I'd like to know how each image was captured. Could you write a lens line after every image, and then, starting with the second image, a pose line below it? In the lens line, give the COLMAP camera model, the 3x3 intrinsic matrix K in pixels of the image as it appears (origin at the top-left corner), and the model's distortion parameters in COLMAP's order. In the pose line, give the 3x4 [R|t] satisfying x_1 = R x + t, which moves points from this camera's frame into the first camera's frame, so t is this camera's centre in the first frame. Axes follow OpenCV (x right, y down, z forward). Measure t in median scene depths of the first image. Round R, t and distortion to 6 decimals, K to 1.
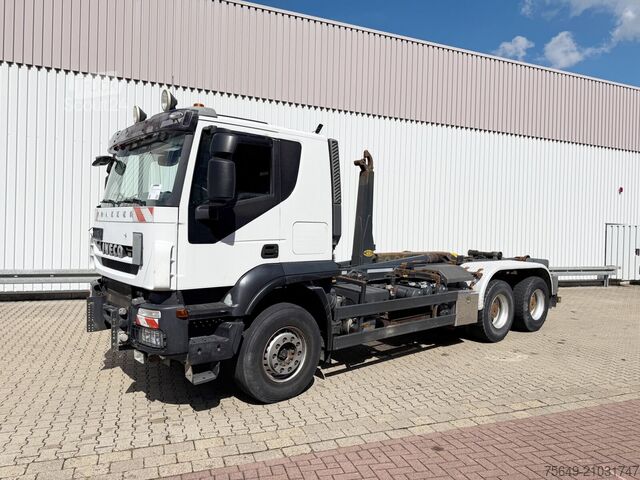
lens RADIAL K [[453.5, 0, 315.1], [0, 453.5, 249.3], [0, 0, 1]] dist [0.040933, -0.040194]
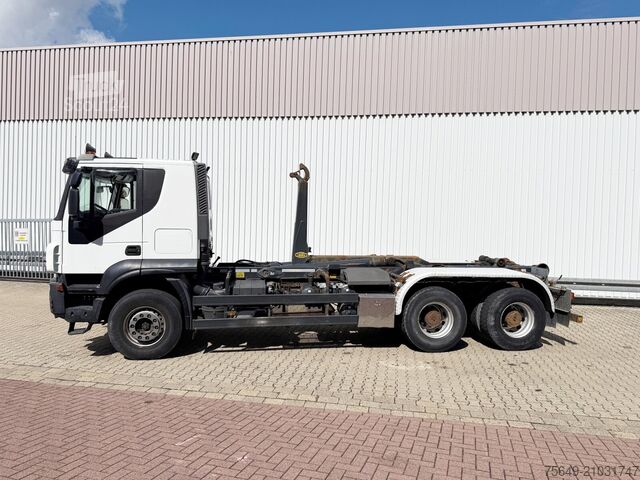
lens RADIAL K [[453.5, 0, 315.1], [0, 453.5, 245.9], [0, 0, 1]] dist [0.040933, -0.040194]
pose [[0.846659, 0.012168, -0.531997, 0.962297], [-0.019012, 0.999792, -0.007389, -0.008144], [0.531796, 0.016370, 0.846714, 0.096928]]
